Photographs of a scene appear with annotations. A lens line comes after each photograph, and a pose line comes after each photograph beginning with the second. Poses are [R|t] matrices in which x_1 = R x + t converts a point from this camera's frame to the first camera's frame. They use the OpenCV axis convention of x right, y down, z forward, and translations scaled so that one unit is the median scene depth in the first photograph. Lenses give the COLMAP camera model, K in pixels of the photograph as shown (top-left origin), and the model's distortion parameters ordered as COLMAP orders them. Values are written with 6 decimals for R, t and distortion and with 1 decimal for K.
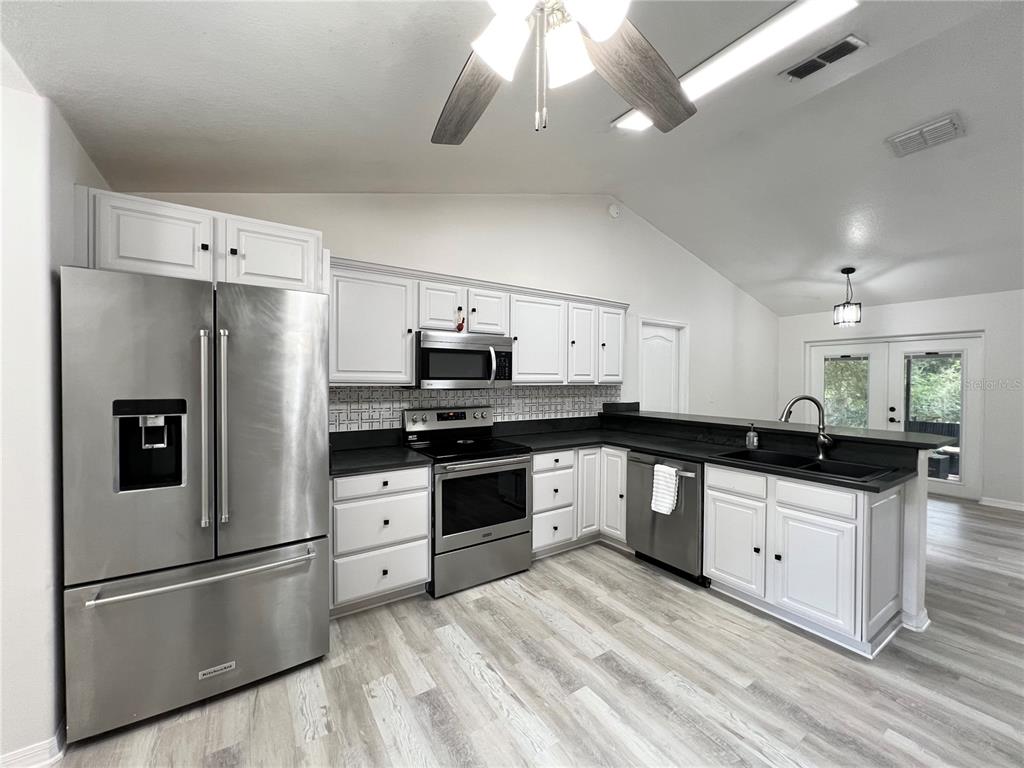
lens RADIAL K [[410.5, 0, 515.1], [0, 410.5, 384.9], [0, 0, 1]] dist [0.000869, -0.000209]
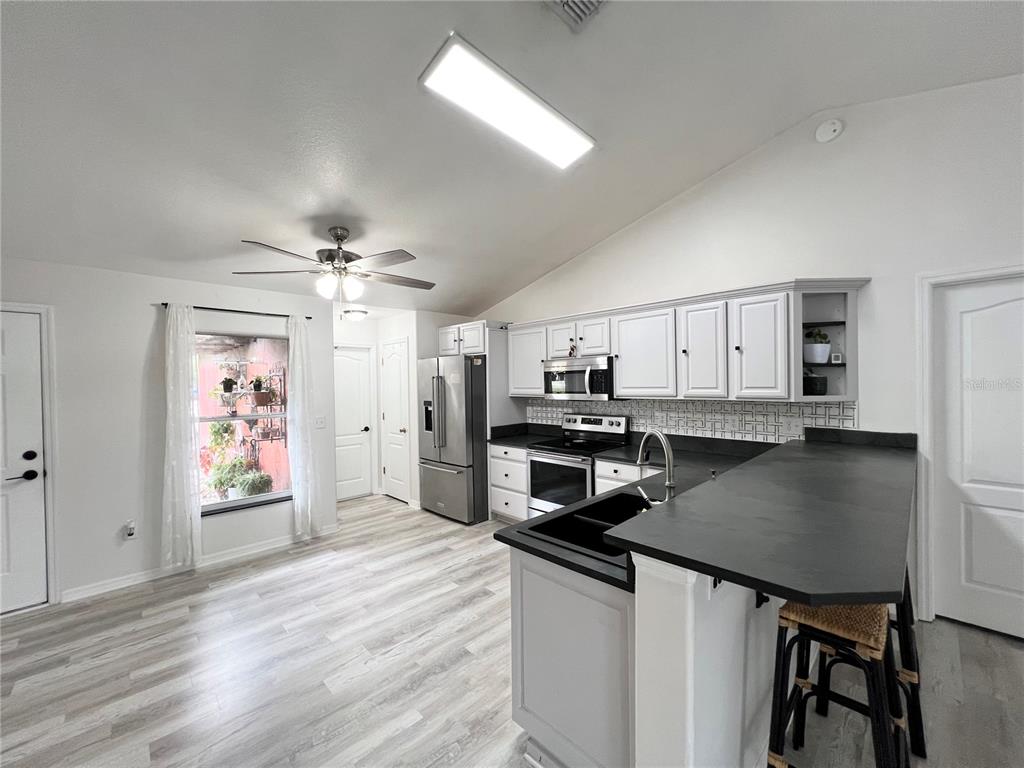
lens RADIAL K [[410.5, 0, 515.1], [0, 410.5, 384.9], [0, 0, 1]] dist [0.000869, -0.000209]
pose [[0.186390, -0.001787, -0.982474, 1.181213], [0.004444, 0.999990, -0.000976, -0.040567], [0.982466, -0.004184, 0.186396, 0.596680]]
